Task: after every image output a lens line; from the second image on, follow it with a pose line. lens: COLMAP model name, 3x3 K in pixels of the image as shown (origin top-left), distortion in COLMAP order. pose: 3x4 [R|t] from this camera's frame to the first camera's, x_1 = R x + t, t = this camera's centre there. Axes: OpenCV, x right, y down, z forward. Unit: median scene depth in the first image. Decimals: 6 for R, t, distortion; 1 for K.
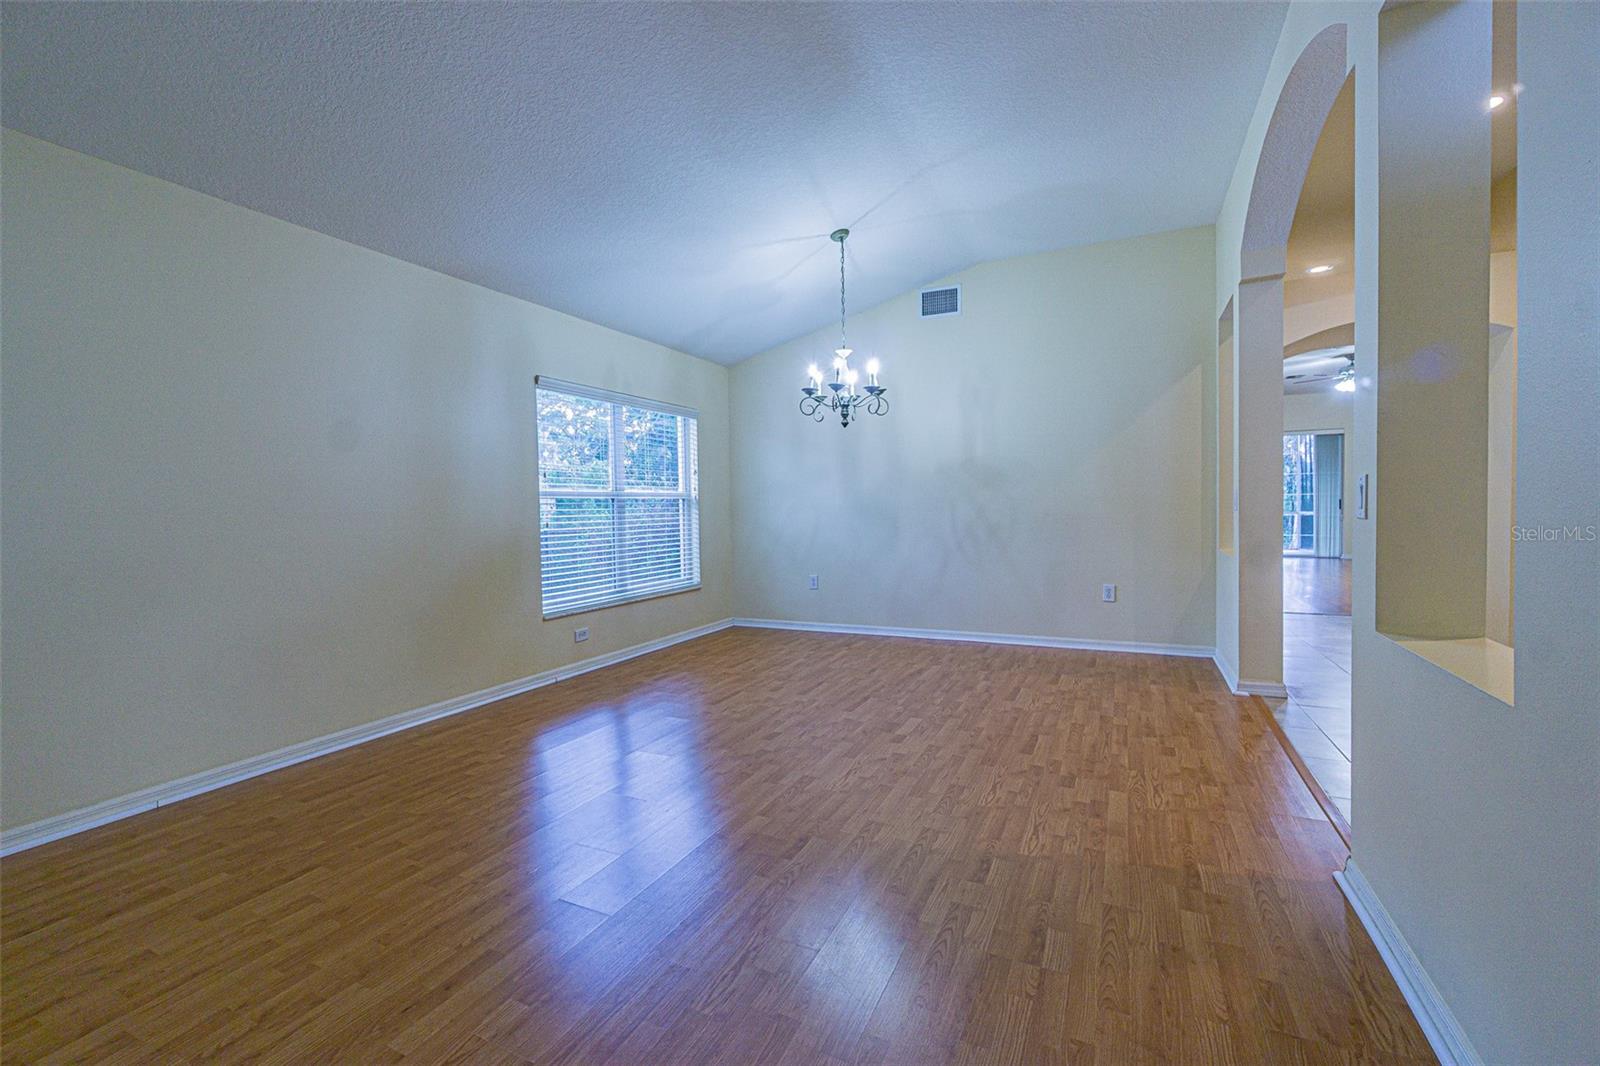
lens RADIAL K [[688.9, 0, 790.4], [0, 688.9, 530.3], [0, 0, 1]] dist [-0.005144, -0.000250]
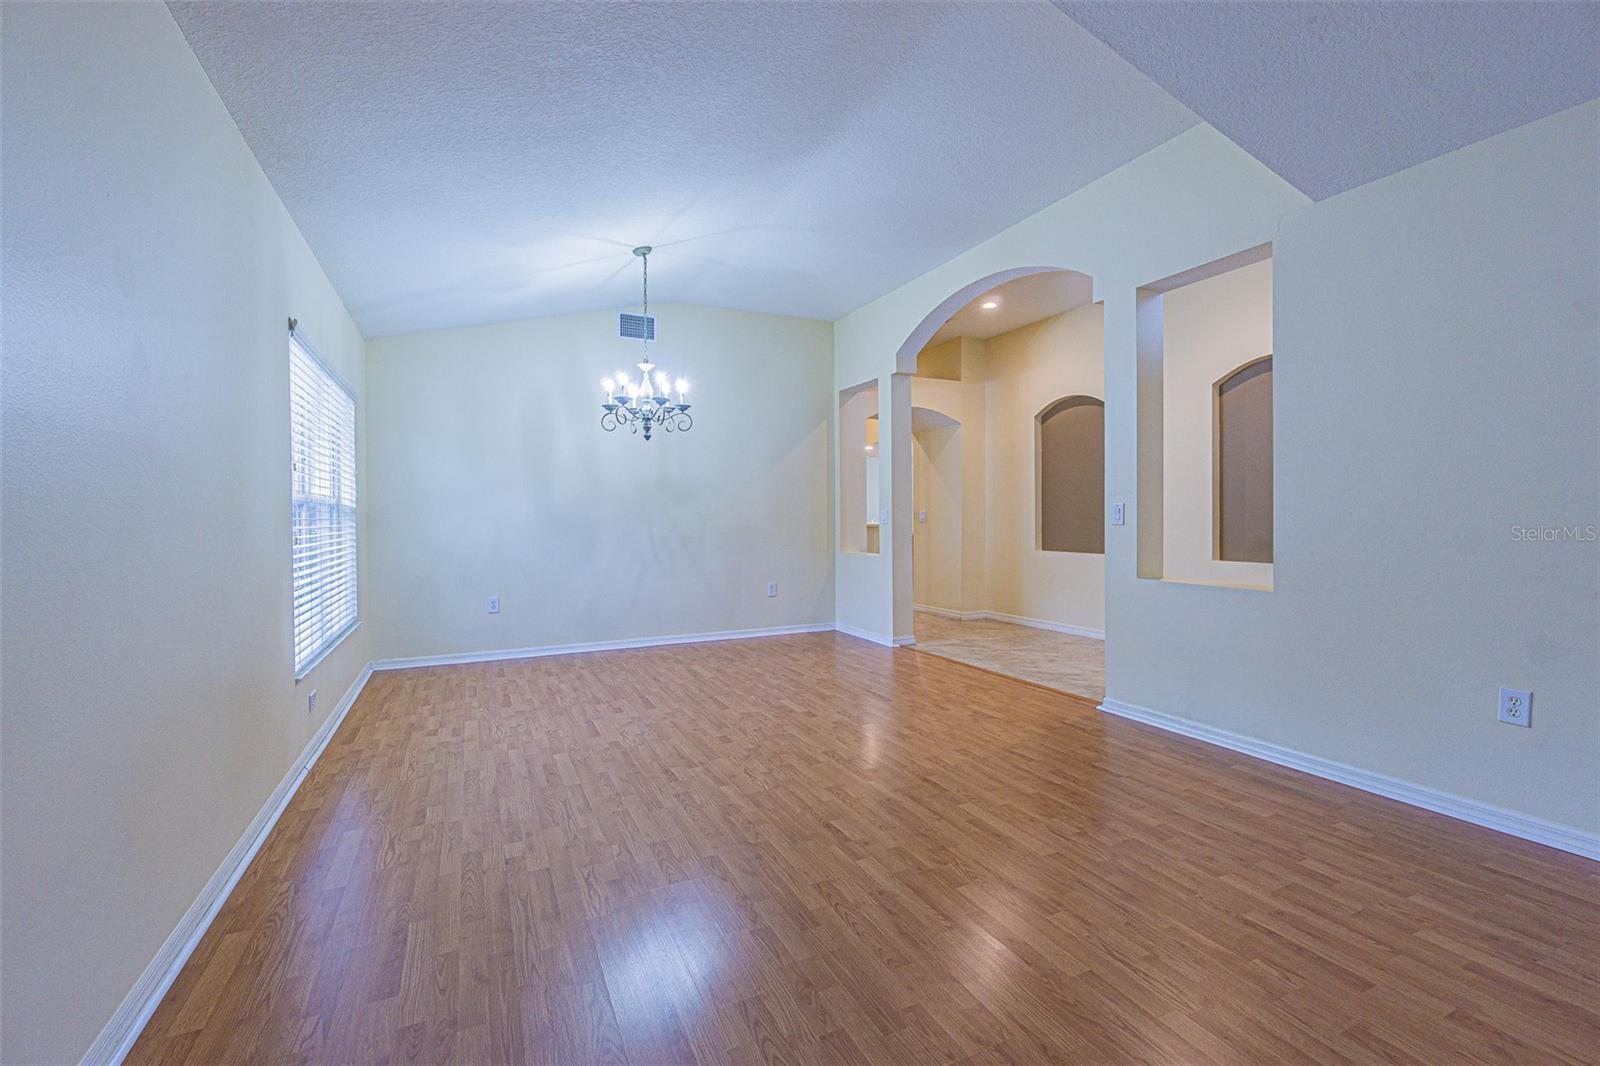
lens RADIAL K [[688.9, 0, 796.0], [0, 688.9, 524.4], [0, 0, 1]] dist [-0.005144, -0.000250]
pose [[0.621800, 0.004070, 0.783165, -0.668931], [0.023658, 0.999433, -0.023977, 0.004910], [-0.782818, 0.033437, 0.621351, 0.234686]]
